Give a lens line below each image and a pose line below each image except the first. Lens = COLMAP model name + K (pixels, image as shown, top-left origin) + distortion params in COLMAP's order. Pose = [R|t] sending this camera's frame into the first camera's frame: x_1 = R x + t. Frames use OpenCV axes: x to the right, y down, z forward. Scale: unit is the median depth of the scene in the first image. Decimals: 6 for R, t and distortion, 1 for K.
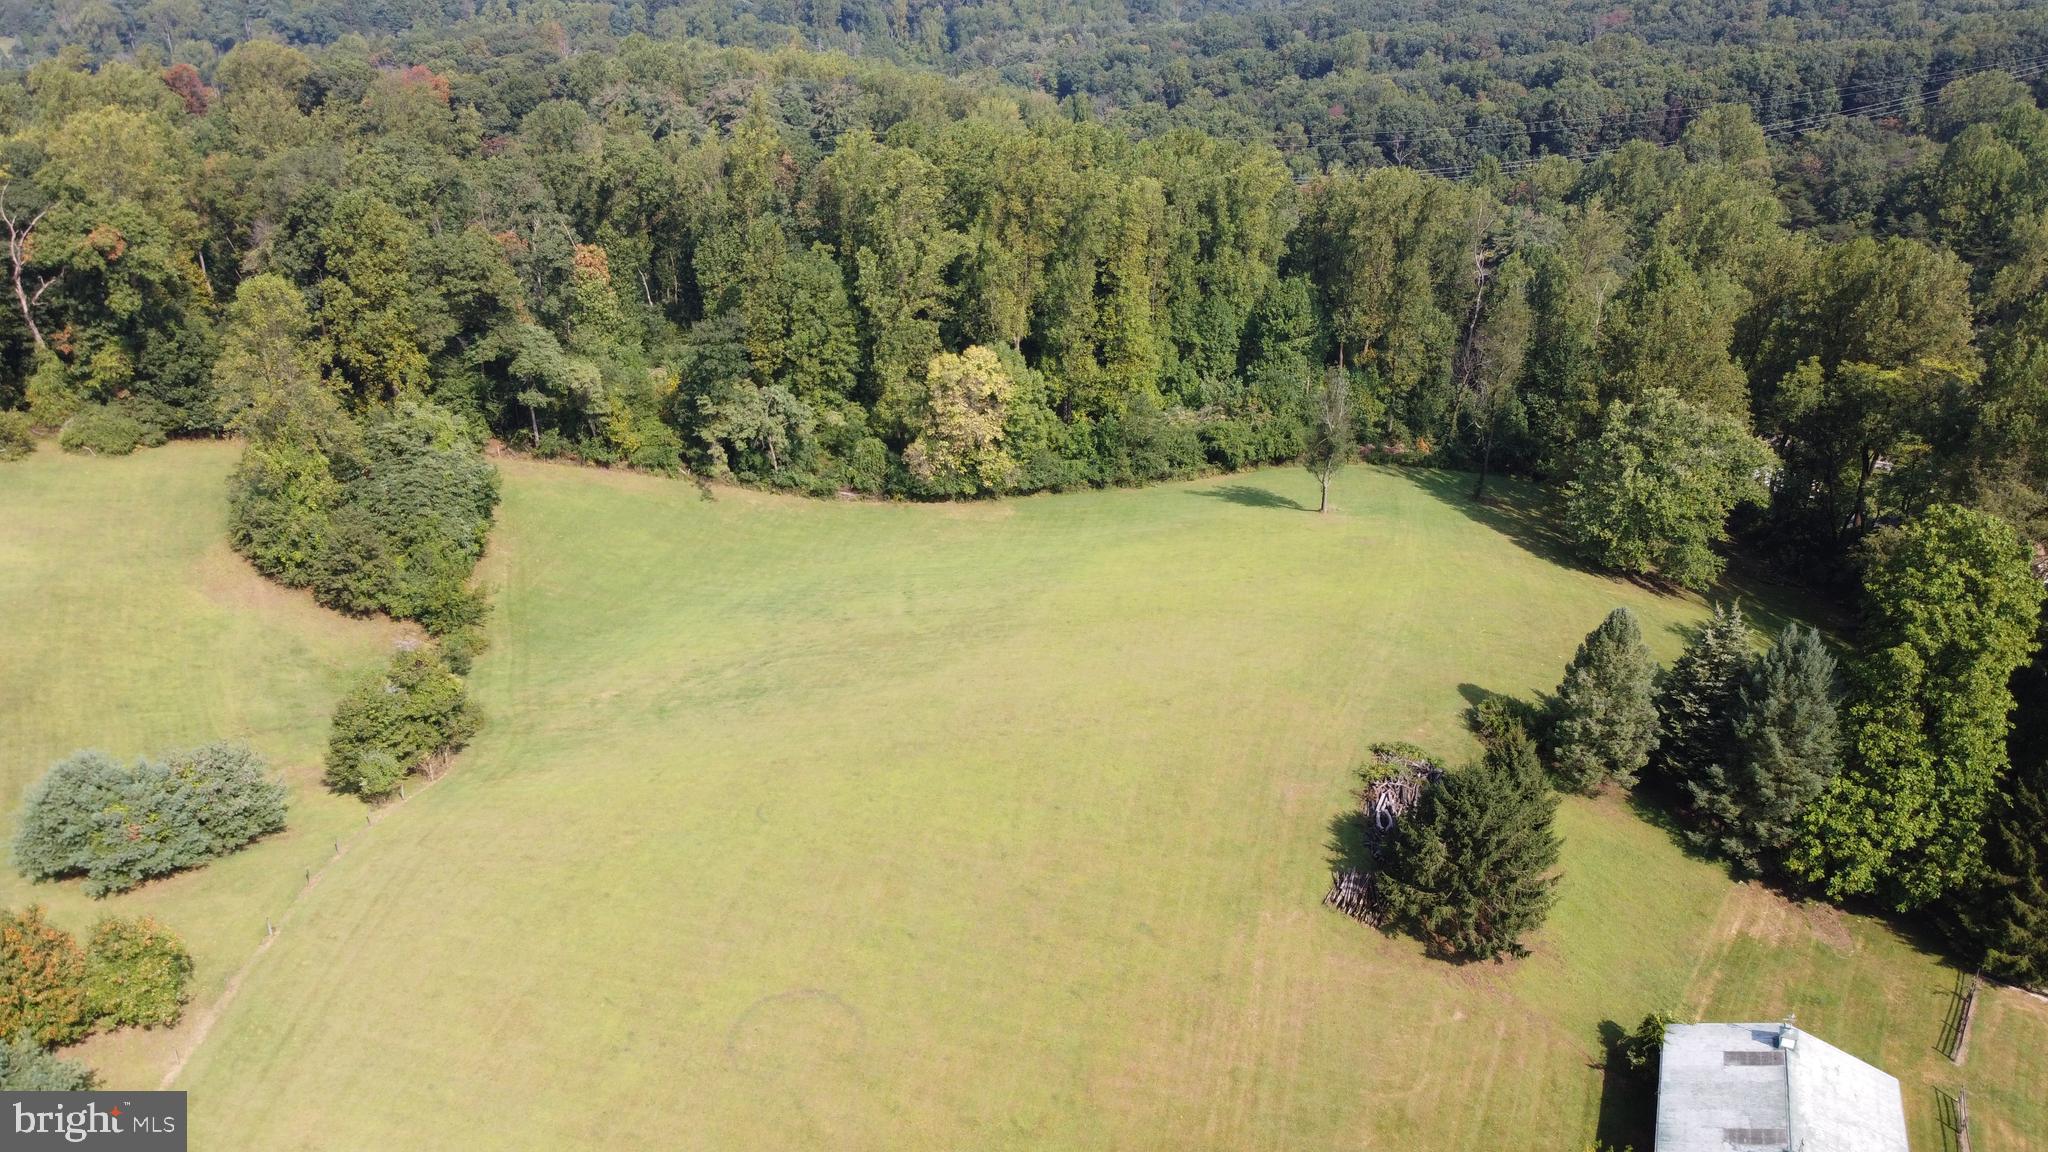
lens RADIAL K [[1551.5, 0, 1023.0], [0, 1551.5, 587.5], [0, 0, 1]] dist [-0.006833, 0.004772]
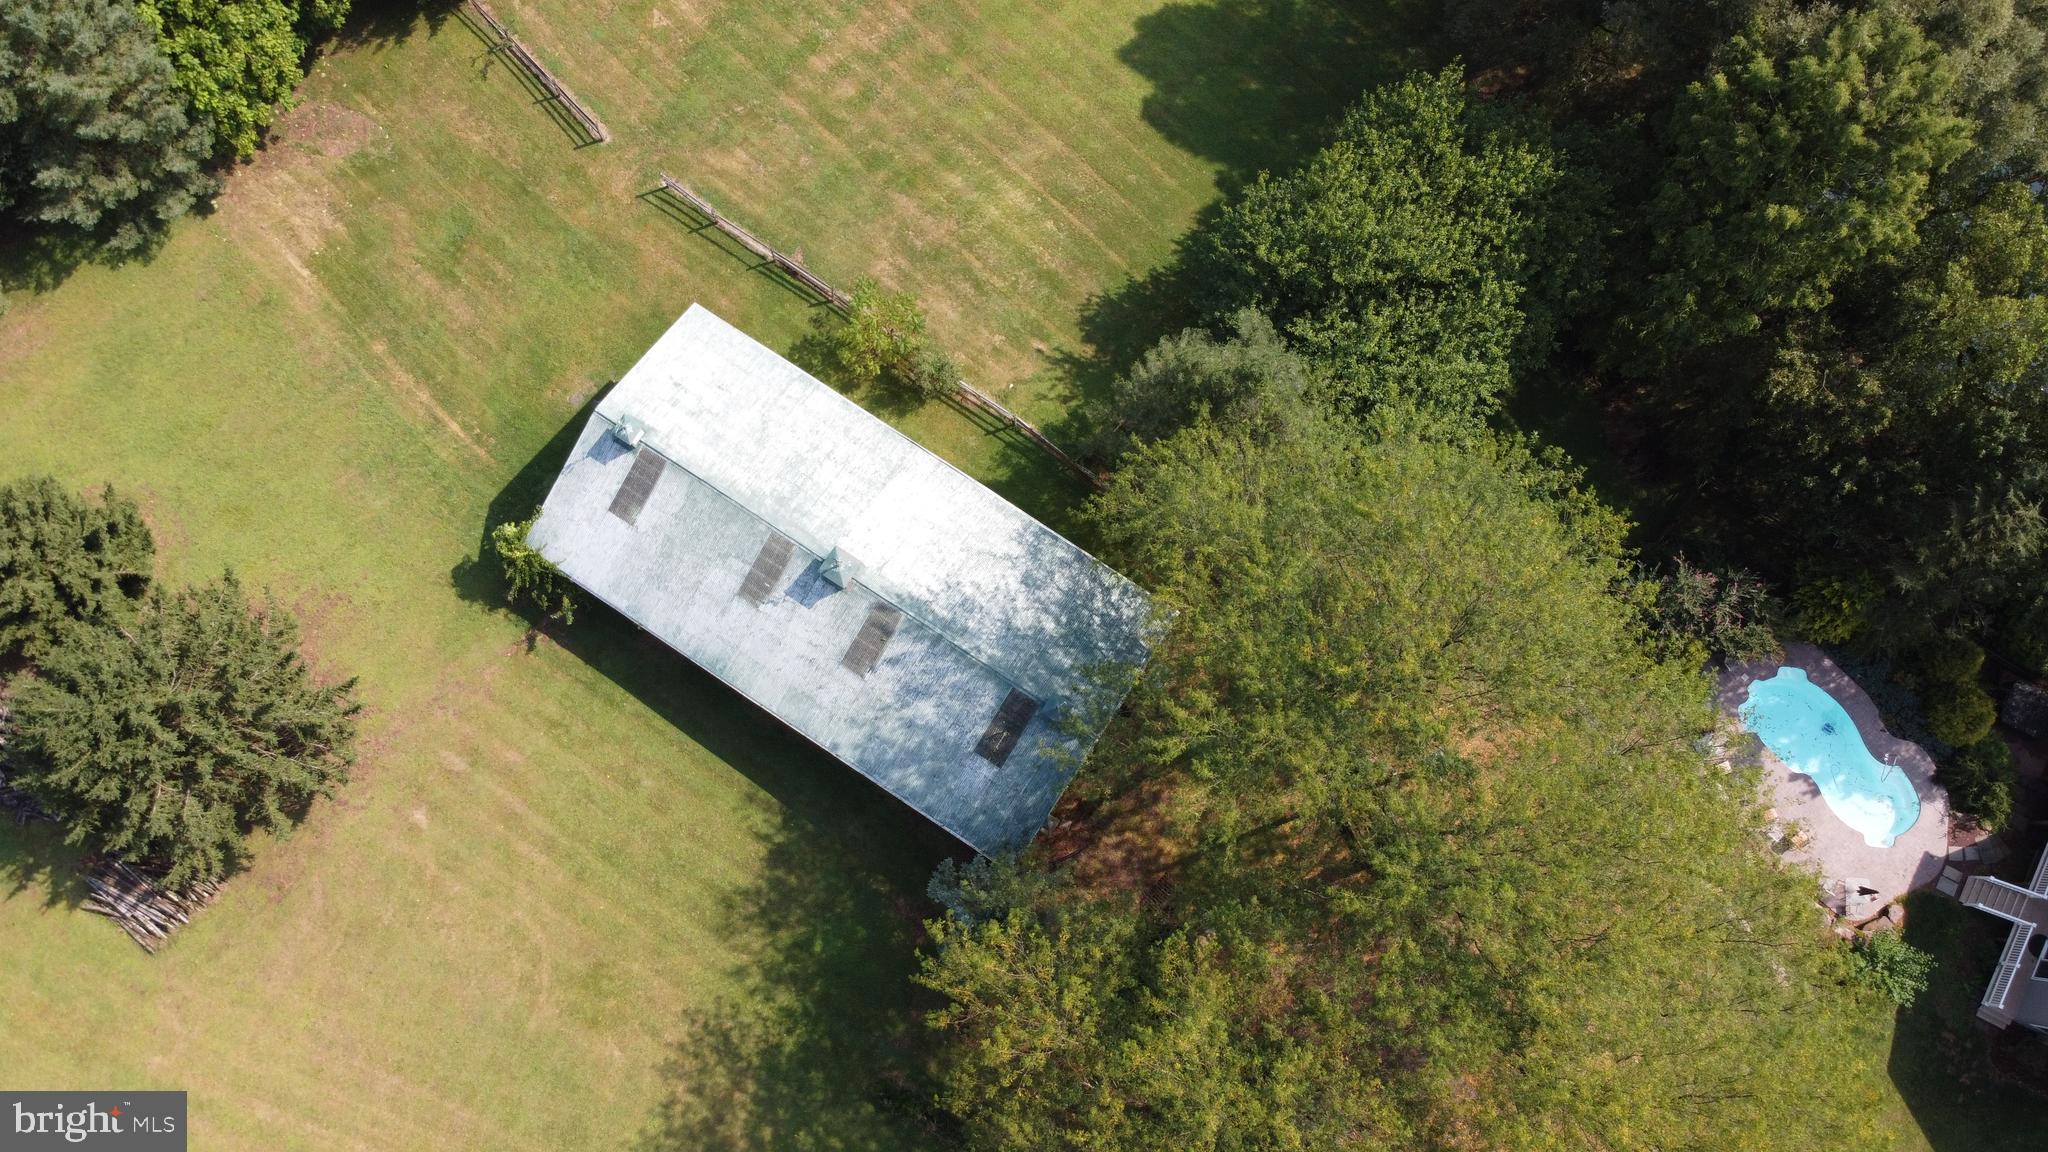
lens RADIAL K [[1551.5, 0, 1022.3], [0, 1551.5, 576.5], [0, 0, 1]] dist [-0.006833, 0.004772]
pose [[0.186133, -0.968034, 0.168123, 0.163896], [0.431456, 0.234264, 0.871187, -0.115657], [-0.882723, -0.089619, 0.461268, 0.240119]]
